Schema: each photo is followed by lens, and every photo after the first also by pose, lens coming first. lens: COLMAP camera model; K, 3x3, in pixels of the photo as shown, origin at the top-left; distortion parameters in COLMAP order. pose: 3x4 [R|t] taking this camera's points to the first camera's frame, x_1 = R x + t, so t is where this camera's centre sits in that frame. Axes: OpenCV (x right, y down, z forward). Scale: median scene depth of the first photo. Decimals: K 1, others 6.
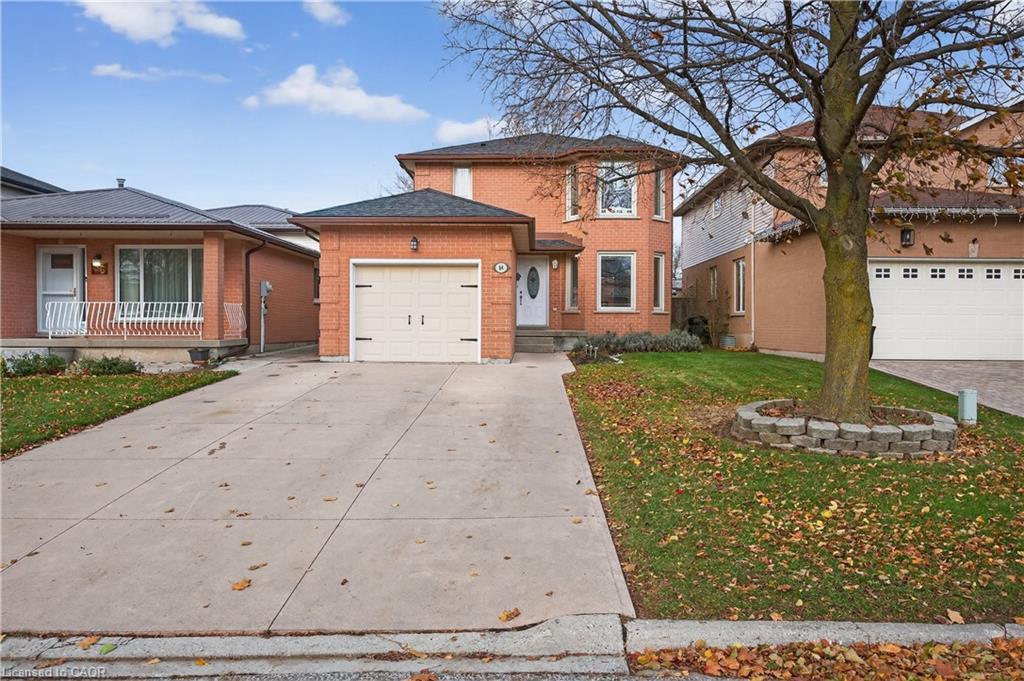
lens RADIAL K [[465.7, 0, 512.2], [0, 465.7, 332.9], [0, 0, 1]] dist [-0.000461, 0.000843]
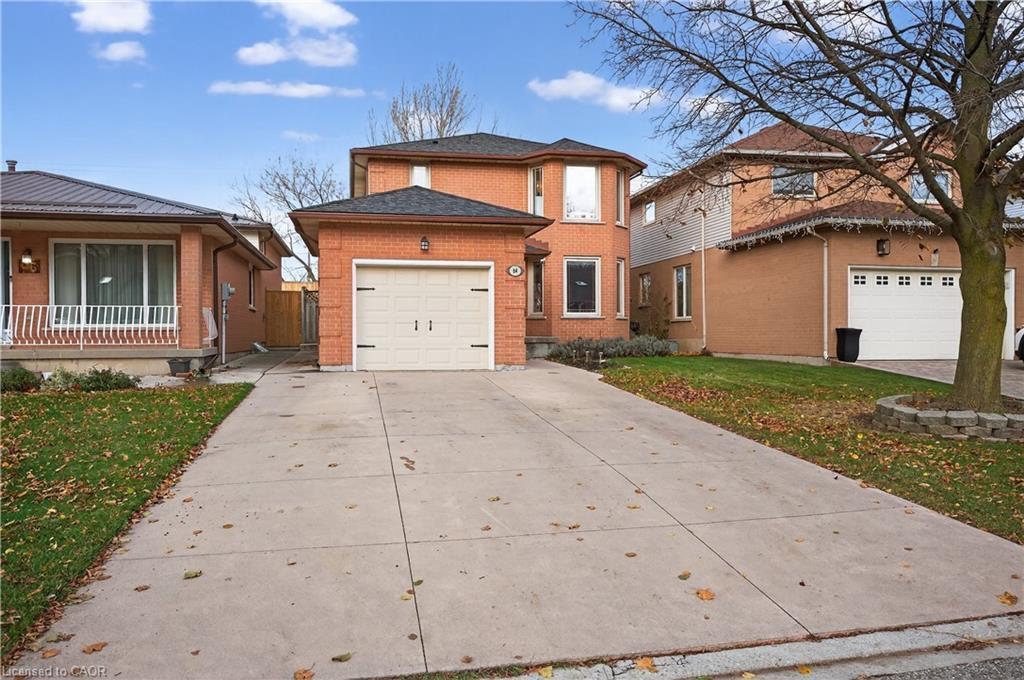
lens RADIAL K [[481.2, 0, 512.0], [0, 481.2, 340.0], [0, 0, 1]] dist [0.003425, 0.001050]
pose [[0.989663, -0.008786, 0.143141, -0.170100], [0.008808, 0.999961, 0.000483, 0.002922], [-0.143140, 0.000783, 0.989702, 0.012860]]
